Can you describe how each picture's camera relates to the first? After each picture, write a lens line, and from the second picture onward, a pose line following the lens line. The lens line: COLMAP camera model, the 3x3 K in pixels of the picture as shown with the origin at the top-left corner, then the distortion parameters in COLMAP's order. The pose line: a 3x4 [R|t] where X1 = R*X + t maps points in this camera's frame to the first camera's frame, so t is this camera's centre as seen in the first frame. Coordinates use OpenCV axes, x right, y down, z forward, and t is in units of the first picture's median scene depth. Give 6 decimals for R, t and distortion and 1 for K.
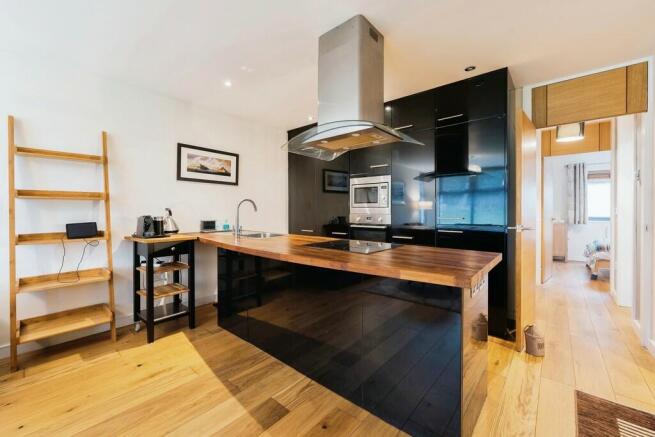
lens RADIAL K [[263.1, 0, 330.6], [0, 263.1, 212.5], [0, 0, 1]] dist [-0.000593, -0.000081]
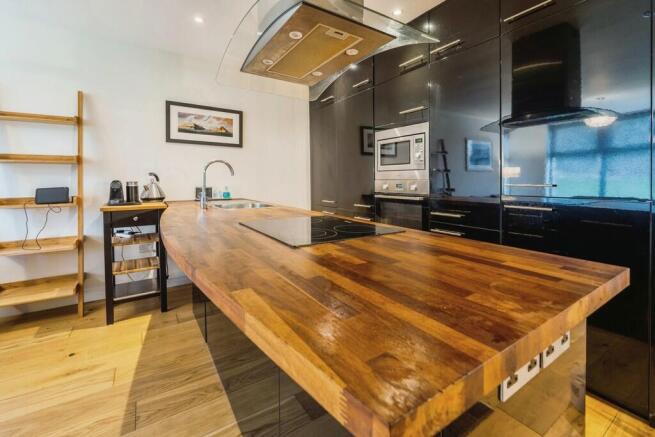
lens RADIAL K [[265.4, 0, 324.3], [0, 265.4, 185.1], [0, 0, 1]] dist [0.001348, 0.000133]
pose [[0.946553, 0.002200, -0.322542, 0.267243], [0.000599, 0.999963, 0.008578, 0.020257], [0.322549, -0.008313, 0.946516, 0.371988]]
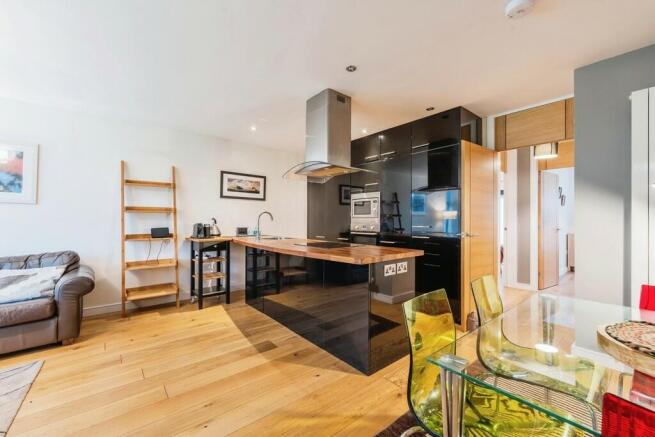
lens RADIAL K [[266.1, 0, 334.2], [0, 266.1, 219.8], [0, 0, 1]] dist [0.000385, 0.000210]
pose [[0.987215, 0.002635, -0.159375, 0.270600], [-0.003949, 0.999961, -0.007929, 0.000911], [0.159348, 0.008457, 0.987186, -0.331771]]
